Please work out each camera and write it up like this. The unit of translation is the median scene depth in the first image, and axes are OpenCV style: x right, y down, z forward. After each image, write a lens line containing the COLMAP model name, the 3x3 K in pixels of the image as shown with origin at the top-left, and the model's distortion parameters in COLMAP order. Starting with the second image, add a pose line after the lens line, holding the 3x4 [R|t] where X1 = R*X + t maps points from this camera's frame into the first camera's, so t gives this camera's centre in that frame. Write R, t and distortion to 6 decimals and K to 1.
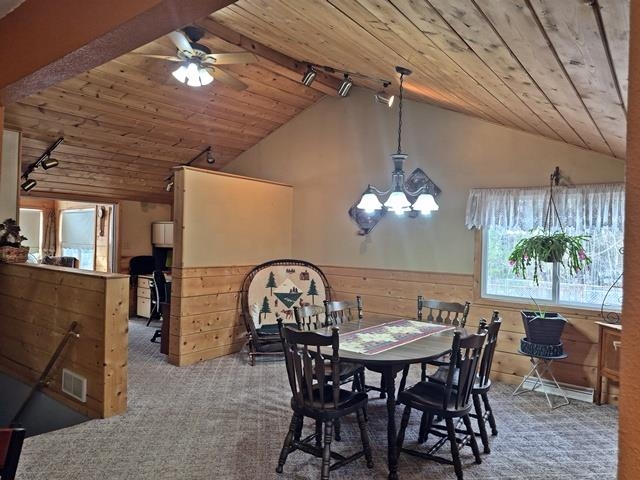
lens RADIAL K [[441.7, 0, 322.5], [0, 441.7, 237.6], [0, 0, 1]] dist [0.074858, -0.066513]
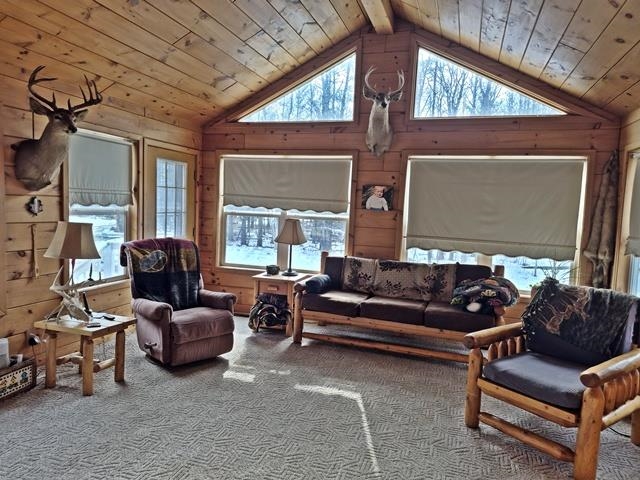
lens RADIAL K [[441.7, 0, 318.7], [0, 441.7, 236.0], [0, 0, 1]] dist [0.074858, -0.066513]
pose [[0.316928, 0.063380, -0.946330, -0.344045], [-0.021714, 0.997988, 0.059568, -0.009001], [0.948201, 0.001670, 0.317667, 0.709719]]
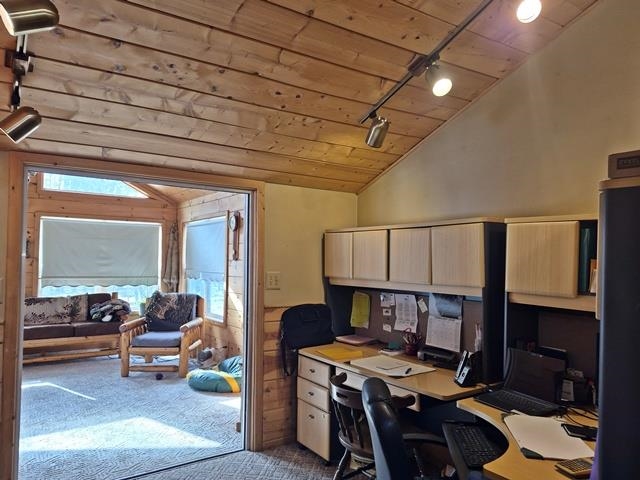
lens RADIAL K [[441.7, 0, 322.2], [0, 441.7, 244.5], [0, 0, 1]] dist [0.074858, -0.066513]
pose [[0.956477, -0.020402, -0.291094, -0.203581], [0.012685, 0.999517, -0.028374, -0.006131], [0.291532, 0.023446, 0.956274, 0.456626]]
